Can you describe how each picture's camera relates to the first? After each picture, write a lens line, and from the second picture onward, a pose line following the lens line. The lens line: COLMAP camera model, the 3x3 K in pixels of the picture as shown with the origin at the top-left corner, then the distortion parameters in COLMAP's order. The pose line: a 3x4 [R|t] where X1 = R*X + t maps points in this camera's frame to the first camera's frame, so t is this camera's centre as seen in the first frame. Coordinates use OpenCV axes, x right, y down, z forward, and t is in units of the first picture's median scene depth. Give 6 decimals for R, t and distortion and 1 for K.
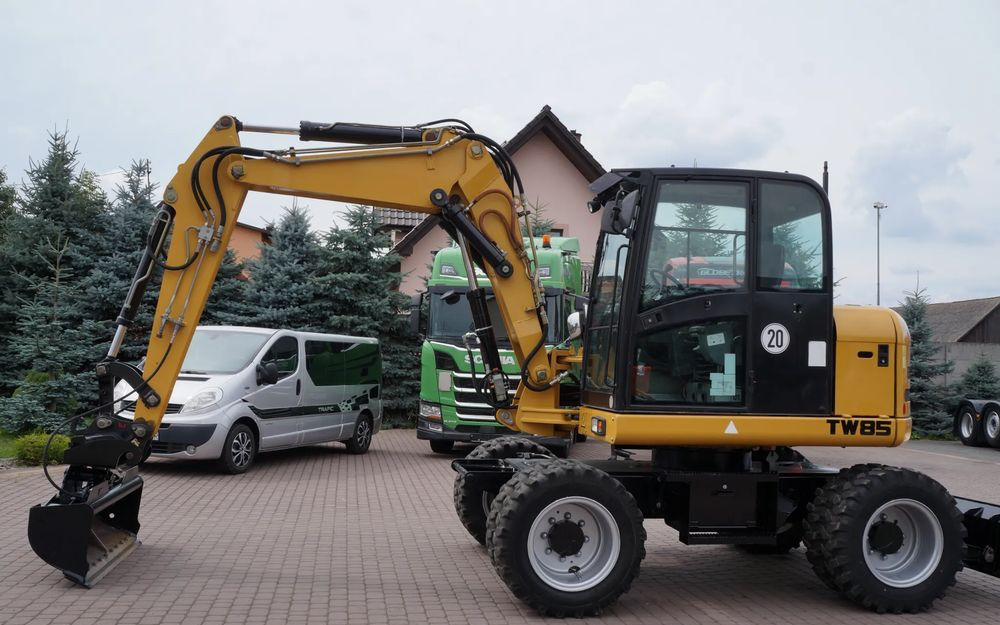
lens RADIAL K [[925.5, 0, 500.0], [0, 925.5, 312.5], [0, 0, 1]] dist [-0.070730, 0.000254]
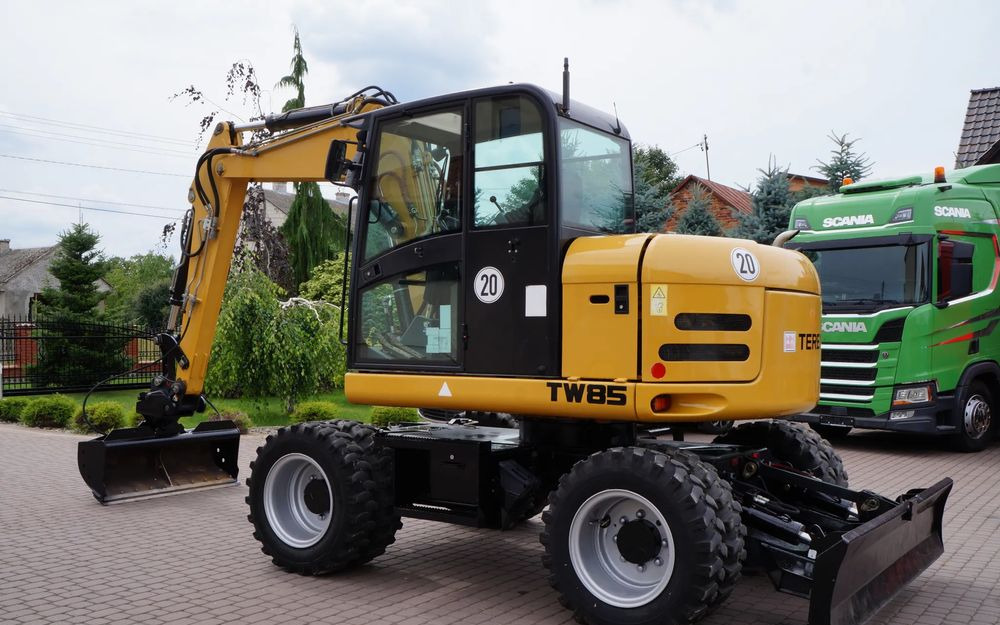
lens RADIAL K [[1004.5, 0, 487.4], [0, 1004.5, 311.8], [0, 0, 1]] dist [-0.077329, 0.008072]
pose [[0.724335, -0.038855, -0.688353, 0.910365], [0.052383, 0.998626, -0.001247, 0.052772], [0.687456, -0.035155, 0.725375, 0.325247]]
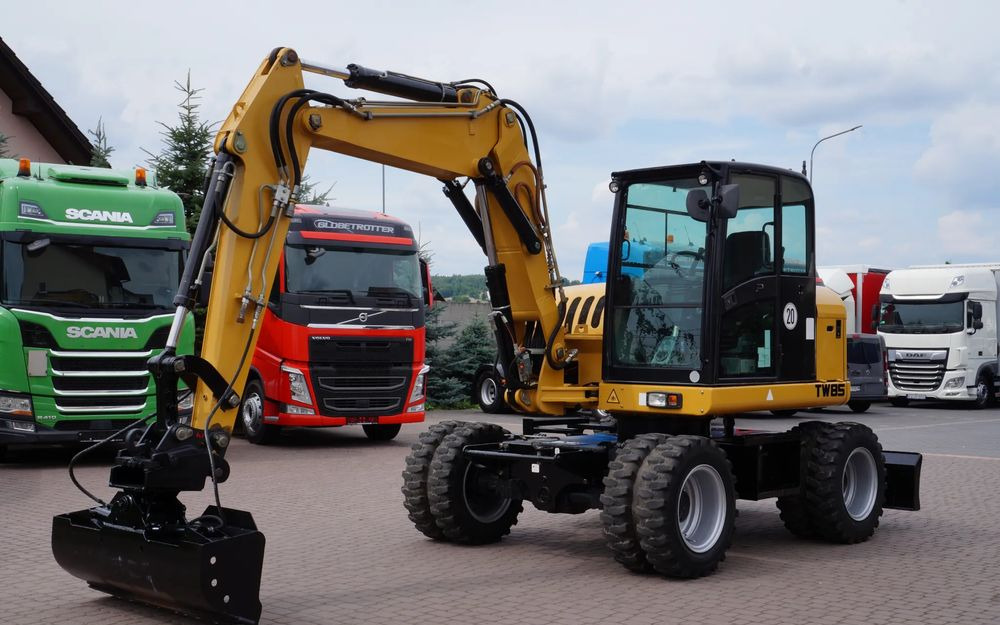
lens RADIAL K [[1226.5, 0, 500.0], [0, 1226.5, 312.5], [0, 0, 1]] dist [0.062502, 0.005678]
pose [[0.786522, -0.010061, 0.617480, -0.918464], [-0.019370, 0.998973, 0.040950, -0.031632], [-0.617258, -0.044169, 0.785520, 0.014313]]
